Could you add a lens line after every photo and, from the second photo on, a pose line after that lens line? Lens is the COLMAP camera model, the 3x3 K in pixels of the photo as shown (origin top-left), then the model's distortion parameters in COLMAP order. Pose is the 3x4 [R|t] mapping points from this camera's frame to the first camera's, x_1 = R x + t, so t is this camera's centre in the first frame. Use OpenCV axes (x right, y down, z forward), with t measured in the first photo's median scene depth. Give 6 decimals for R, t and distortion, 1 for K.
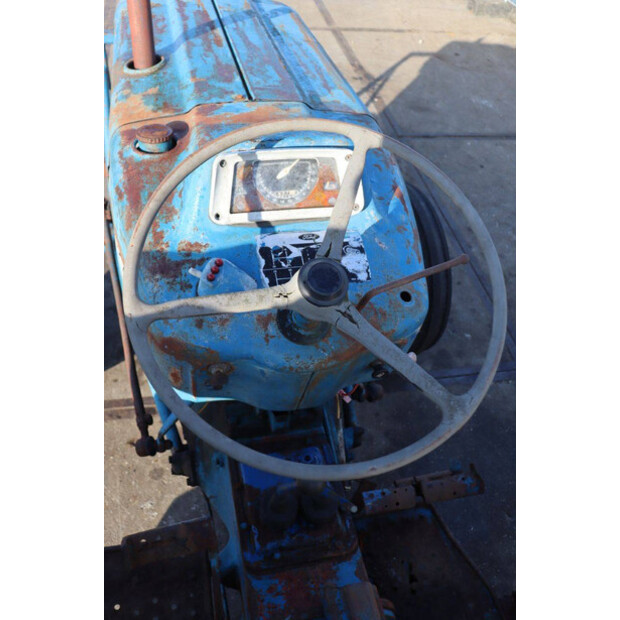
lens RADIAL K [[563.5, 0, 297.9], [0, 563.5, 314.9], [0, 0, 1]] dist [-0.103642, 0.123773]
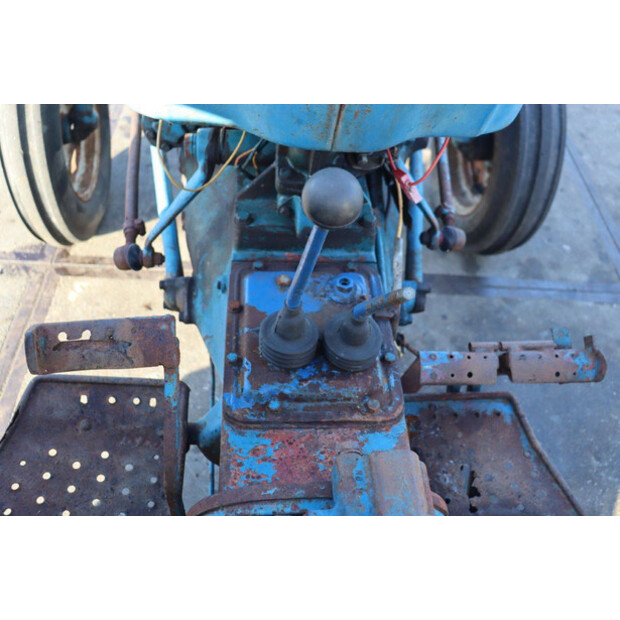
lens RADIAL K [[563.5, 0, 309.2], [0, 563.5, 305.9], [0, 0, 1]] dist [-0.103642, 0.123773]
pose [[0.986748, 0.132280, -0.093966, 0.039997], [-0.125254, 0.989122, 0.077131, 0.225265], [0.103147, -0.064340, 0.992583, 0.313635]]
